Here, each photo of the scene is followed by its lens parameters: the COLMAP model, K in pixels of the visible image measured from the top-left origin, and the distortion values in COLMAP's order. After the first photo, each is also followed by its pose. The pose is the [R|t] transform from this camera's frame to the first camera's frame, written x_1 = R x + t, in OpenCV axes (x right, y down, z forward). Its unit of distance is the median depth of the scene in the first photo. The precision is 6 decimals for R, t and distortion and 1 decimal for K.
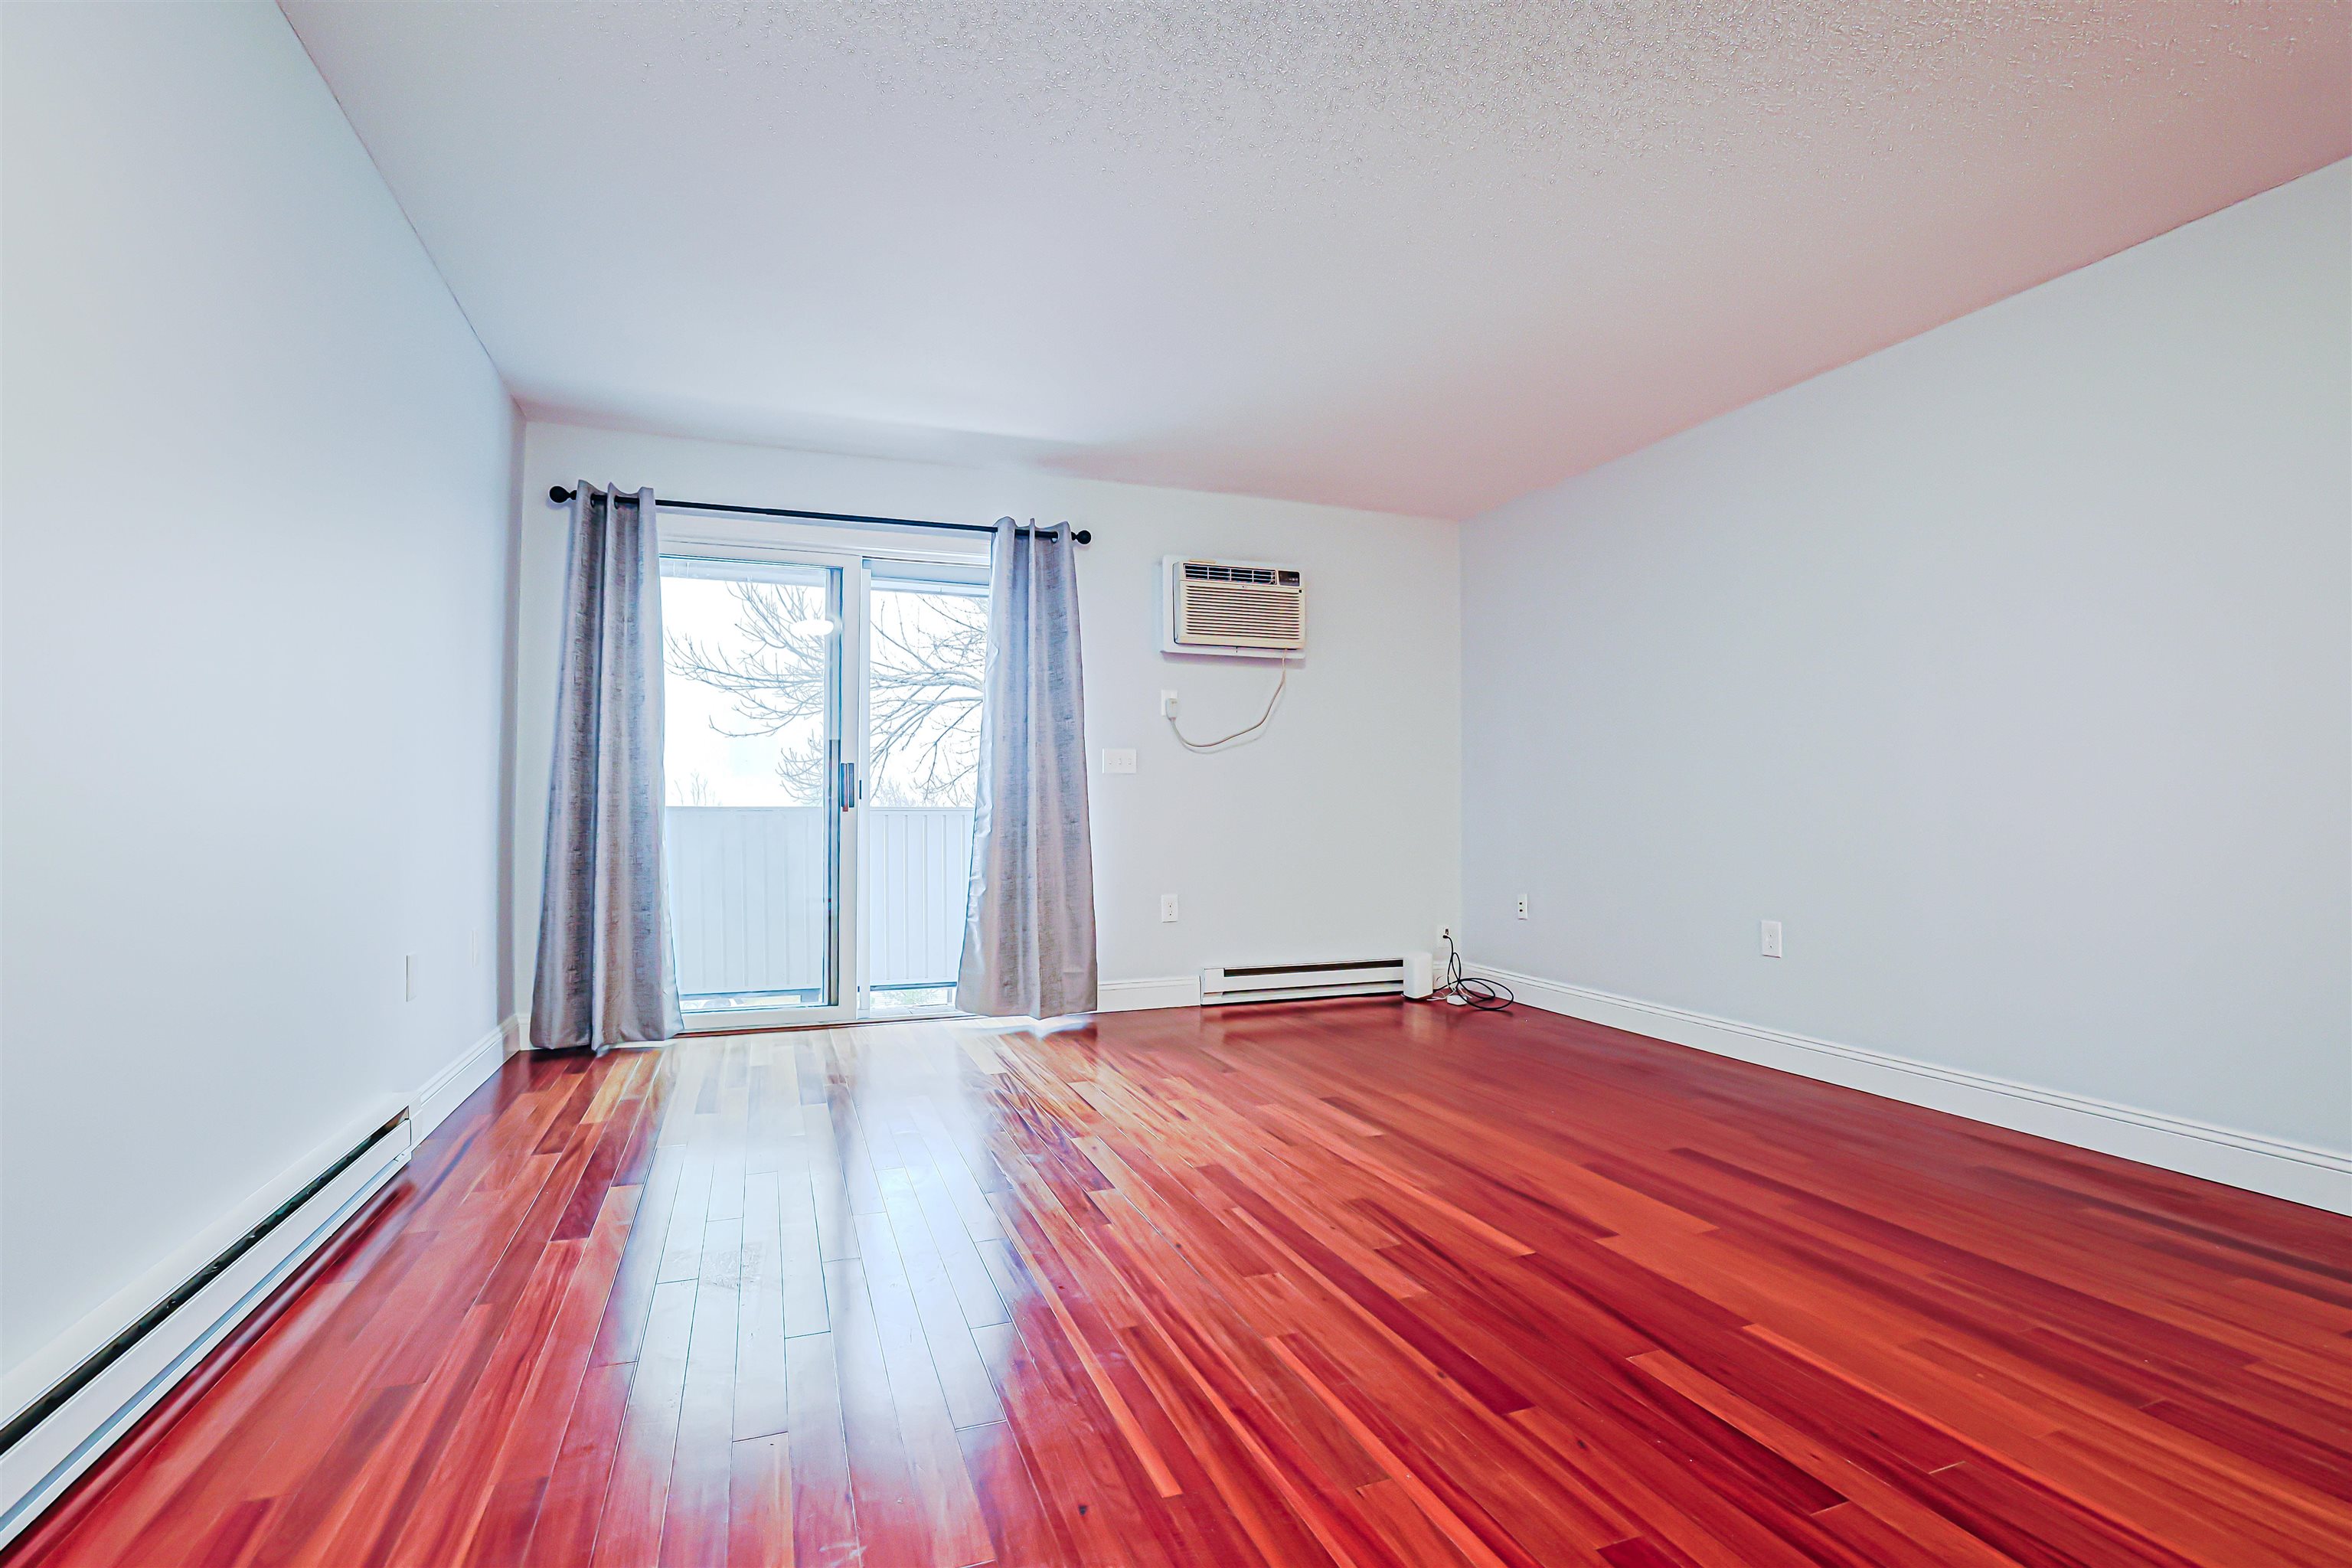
lens RADIAL K [[1086.8, 0, 1183.8], [0, 1086.8, 780.6], [0, 0, 1]] dist [-0.053218, 0.020197]
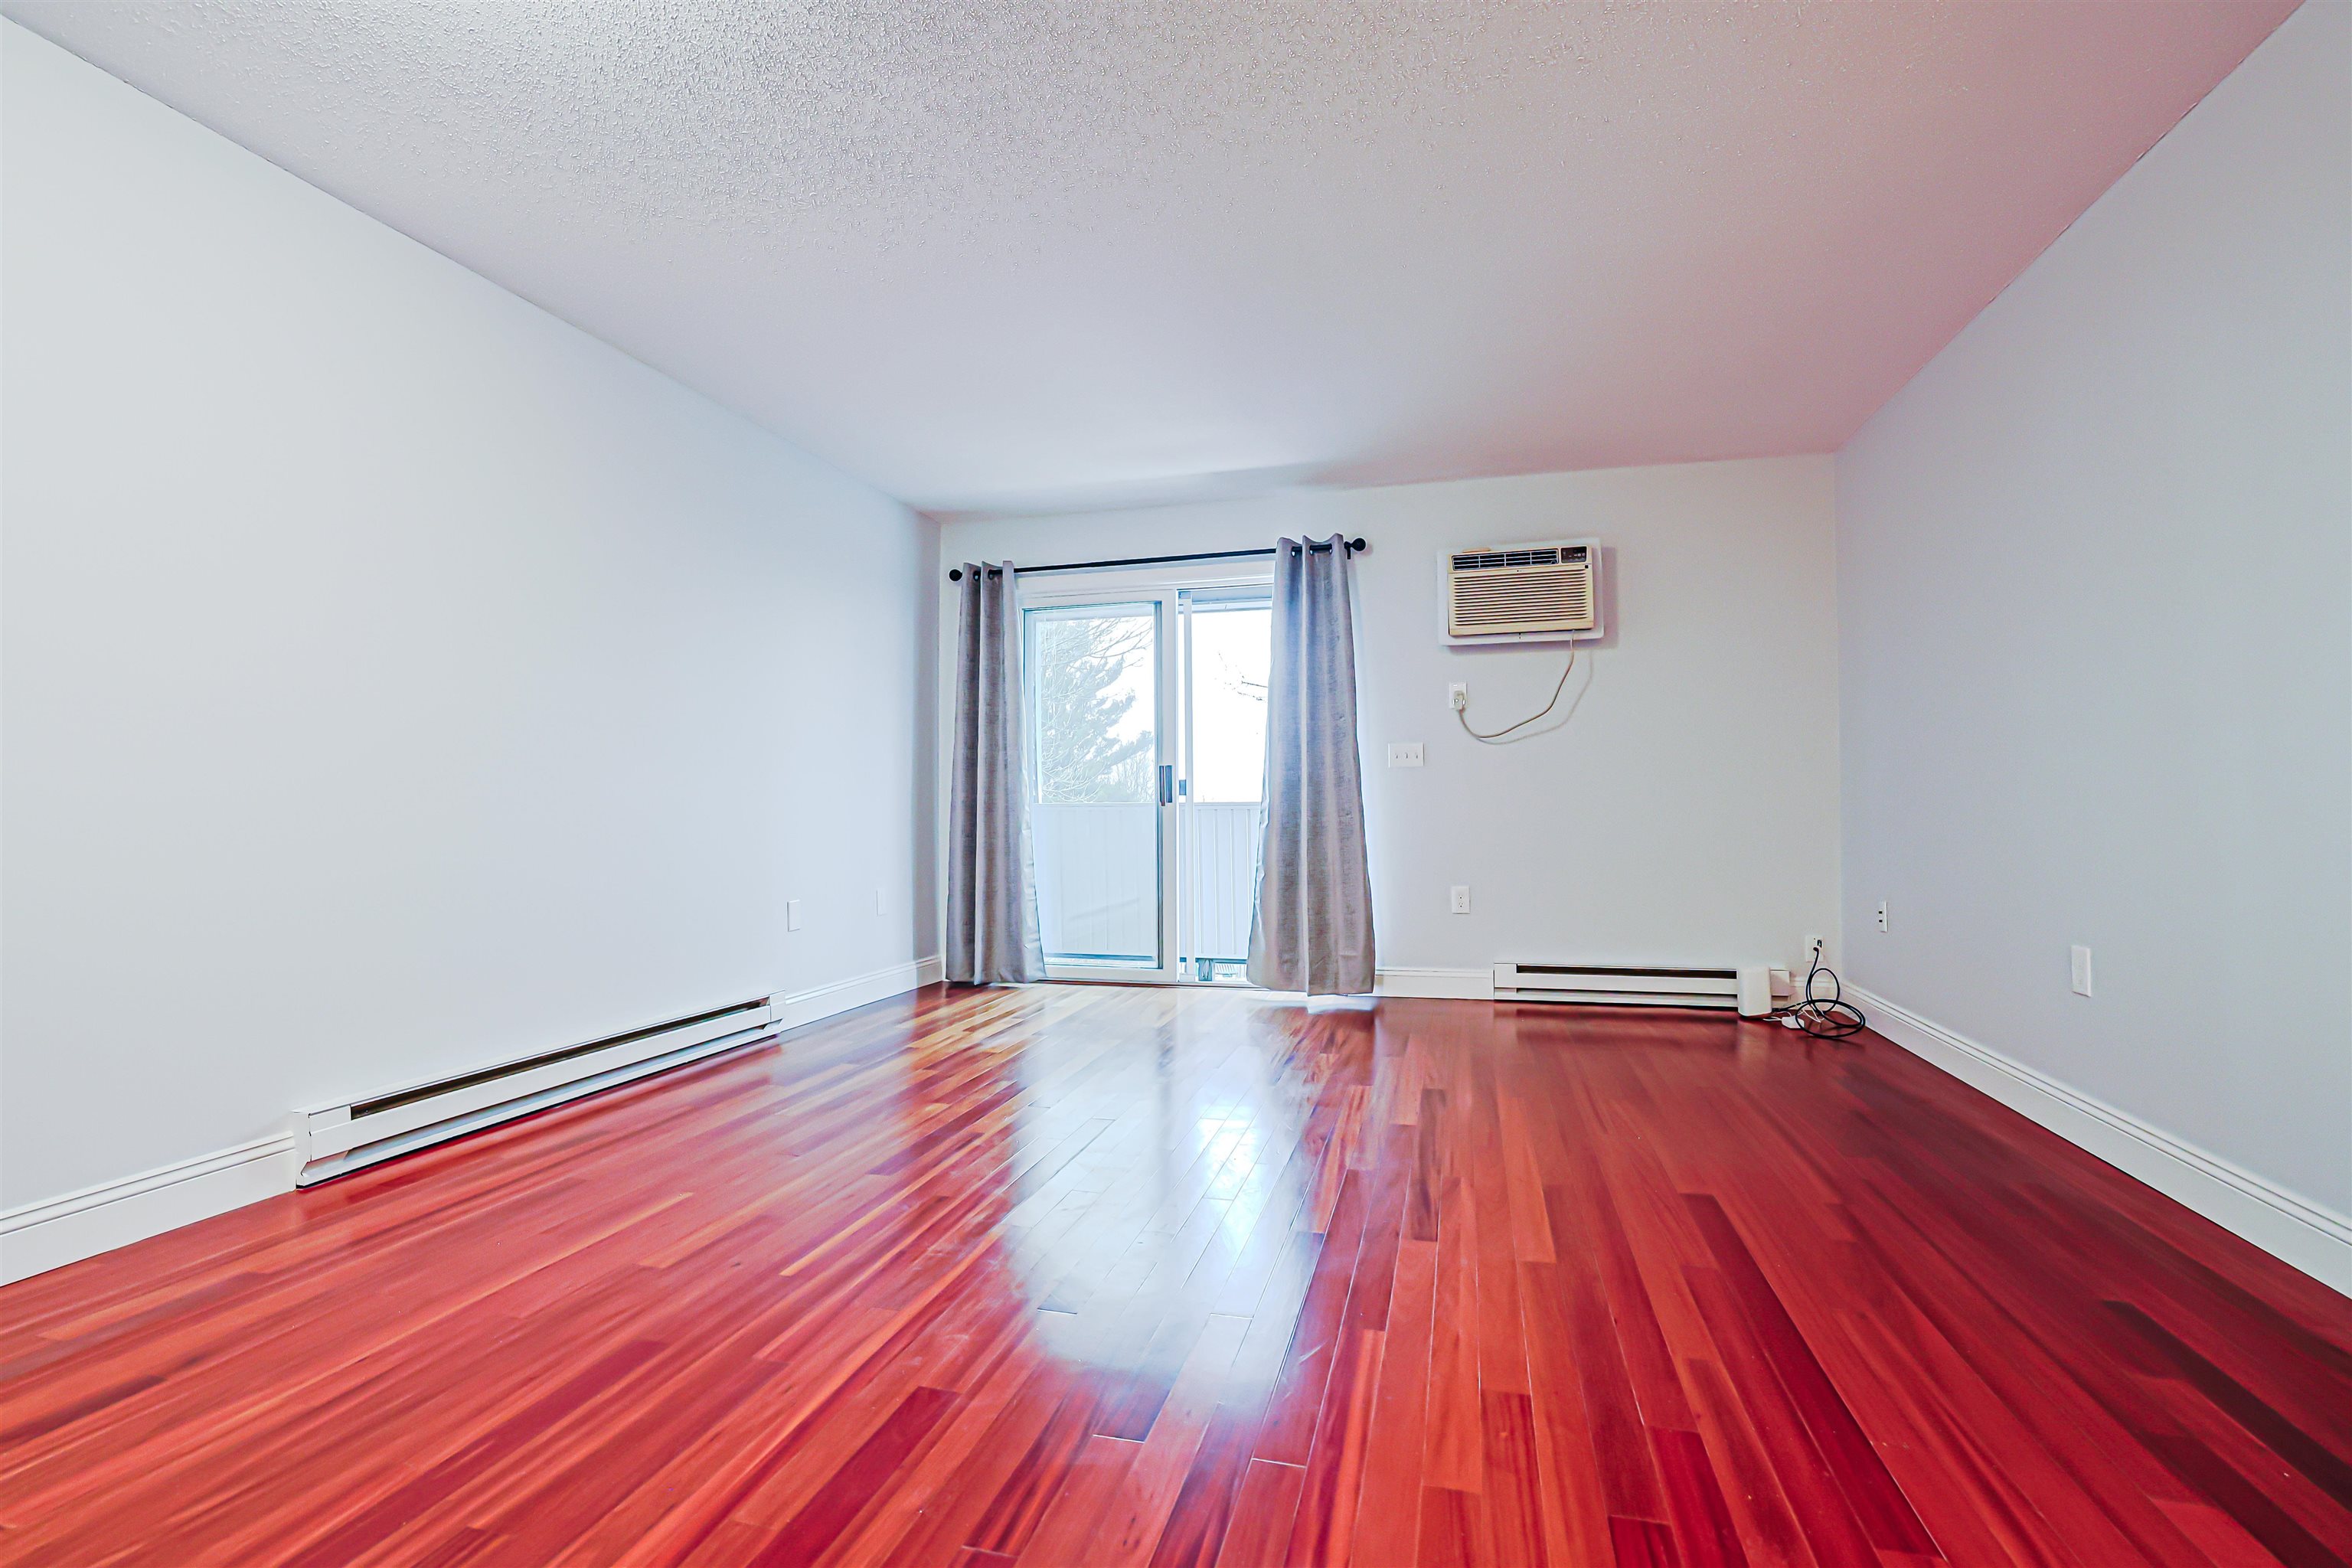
lens RADIAL K [[1086.8, 0, 1183.8], [0, 1086.8, 780.6], [0, 0, 1]] dist [-0.053218, 0.020197]
pose [[0.808122, -0.021099, -0.588637, 0.396893], [0.023815, 0.999711, -0.003139, 0.004552], [0.588533, -0.011482, 0.808392, 0.045815]]
